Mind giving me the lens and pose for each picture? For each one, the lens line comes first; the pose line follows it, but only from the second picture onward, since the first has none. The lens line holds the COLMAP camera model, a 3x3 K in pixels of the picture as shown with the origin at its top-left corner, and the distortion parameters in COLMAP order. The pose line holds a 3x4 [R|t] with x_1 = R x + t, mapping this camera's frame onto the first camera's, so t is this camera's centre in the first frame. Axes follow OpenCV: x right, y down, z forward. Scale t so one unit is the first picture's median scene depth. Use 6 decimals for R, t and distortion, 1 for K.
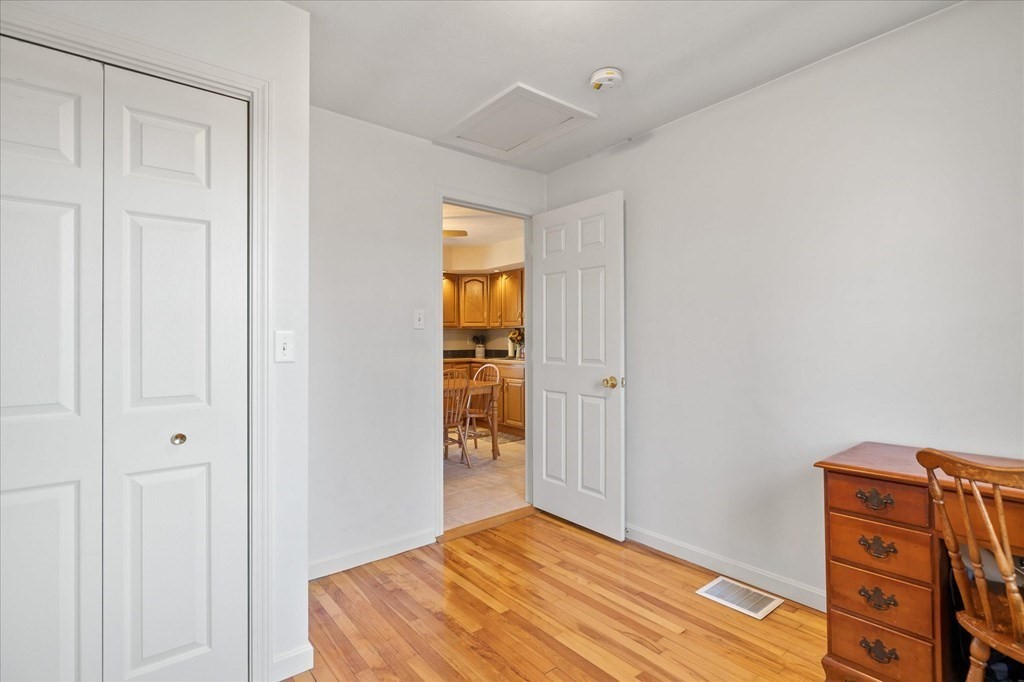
lens RADIAL K [[462.5, 0, 512.9], [0, 462.5, 338.8], [0, 0, 1]] dist [-0.002567, 0.000349]
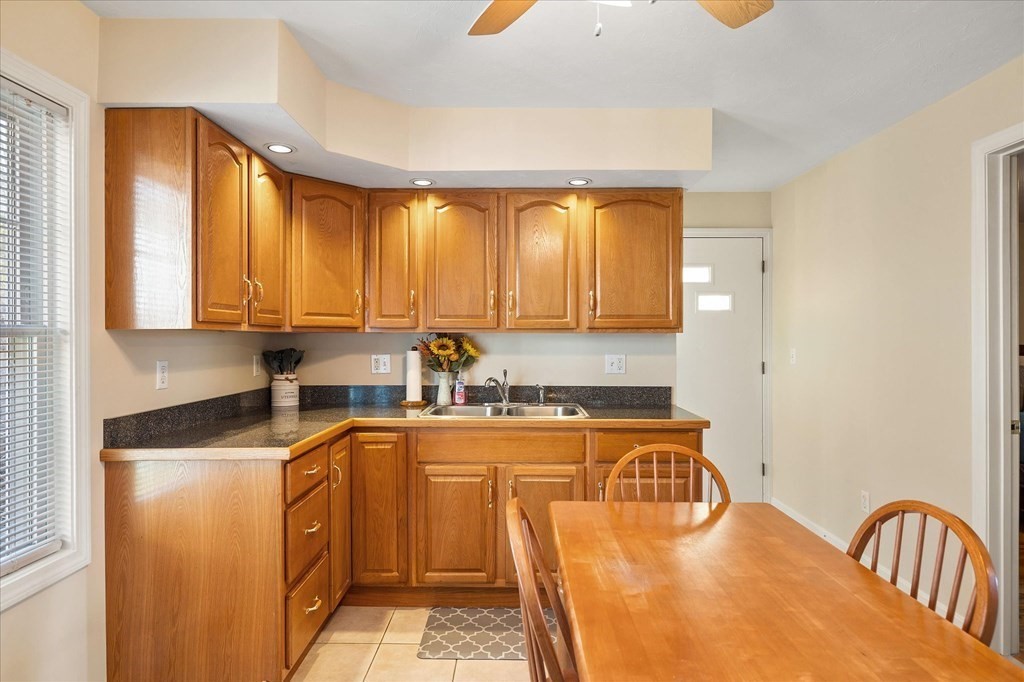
lens RADIAL K [[575.5, 0, 512.0], [0, 575.5, 341.0], [0, 0, 1]] dist [-0.001166, 0.000375]
pose [[0.645897, -0.003110, 0.763418, -0.339992], [-0.001096, 0.999987, 0.005001, -0.018333], [-0.763423, -0.004067, 0.645886, 0.620639]]
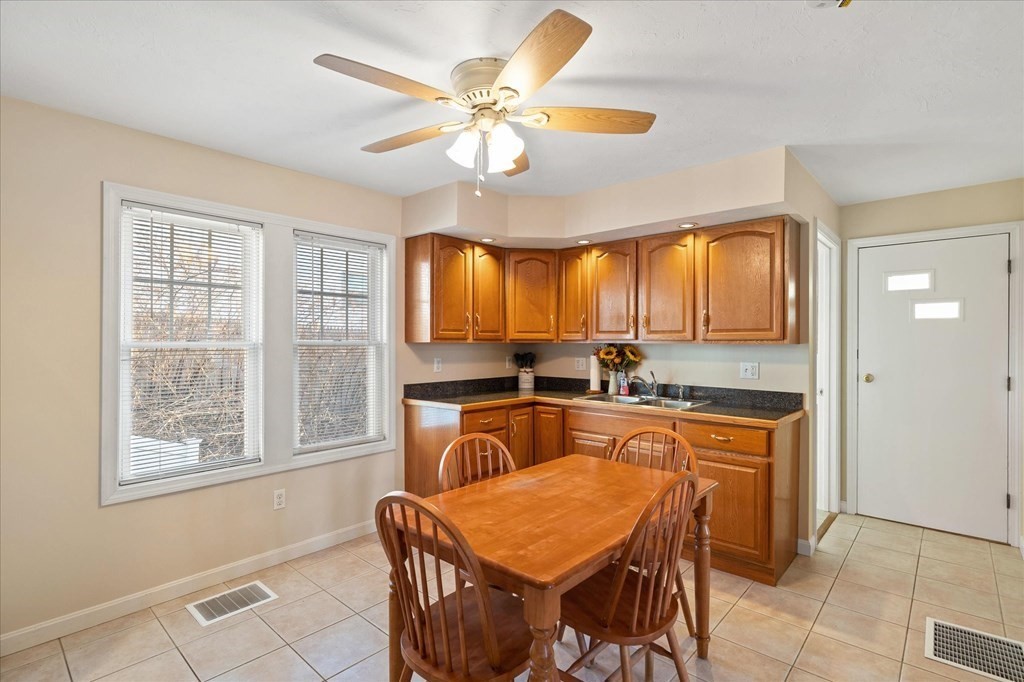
lens RADIAL K [[491.8, 0, 509.6], [0, 491.8, 346.8], [0, 0, 1]] dist [0.000864, 0.000206]
pose [[0.989696, 0.003438, 0.143141, -0.204461], [-0.004727, 0.999951, 0.008664, -0.023141], [-0.143104, -0.009252, 0.989664, 0.407070]]
